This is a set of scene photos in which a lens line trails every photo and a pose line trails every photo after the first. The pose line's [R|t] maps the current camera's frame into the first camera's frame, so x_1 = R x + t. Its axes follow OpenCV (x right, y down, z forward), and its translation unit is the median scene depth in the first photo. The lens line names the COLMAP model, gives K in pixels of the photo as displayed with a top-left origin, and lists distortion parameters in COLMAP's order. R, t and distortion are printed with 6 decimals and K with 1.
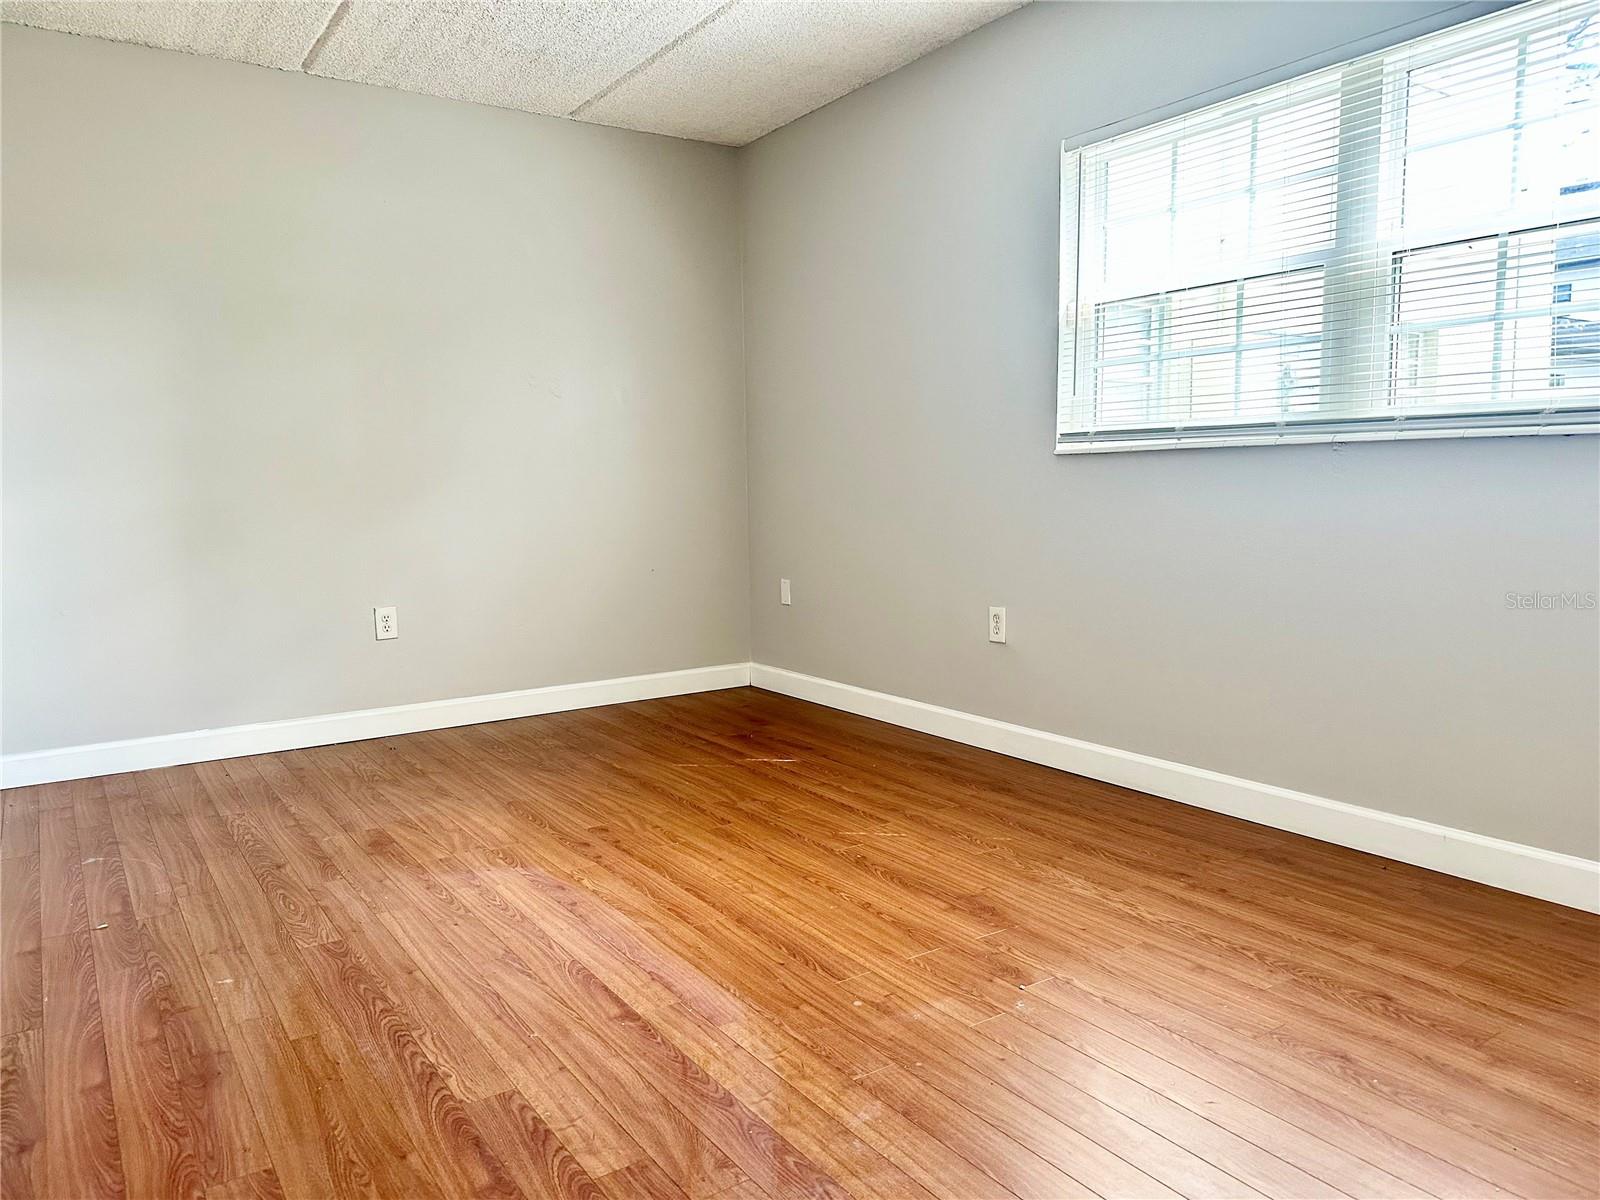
lens RADIAL K [[1134.0, 0, 793.6], [0, 1134.0, 598.1], [0, 0, 1]] dist [0.032749, -0.041171]
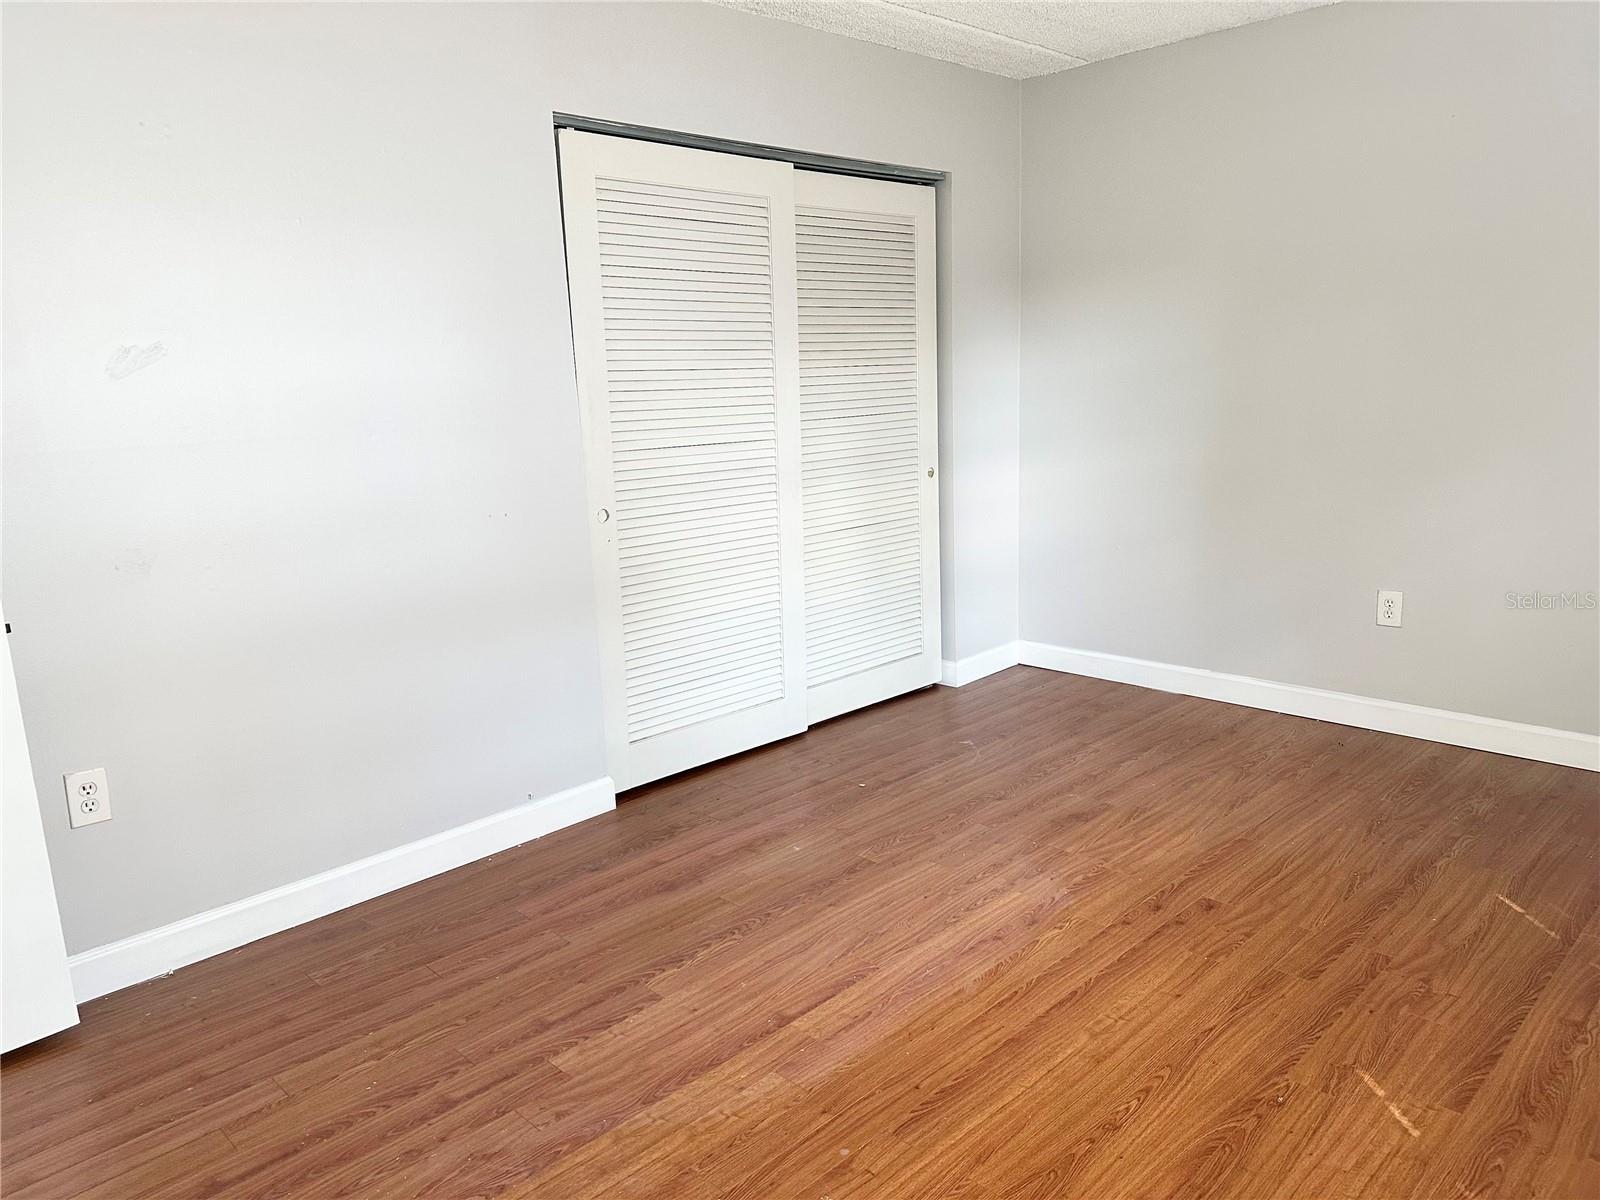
lens RADIAL K [[1134.0, 0, 795.2], [0, 1134.0, 599.6], [0, 0, 1]] dist [0.032749, -0.041171]
pose [[0.197838, 0.221837, -0.954803, 0.750581], [-0.078739, 0.974504, 0.210100, -0.253201], [0.977067, 0.033615, 0.210262, 0.656586]]
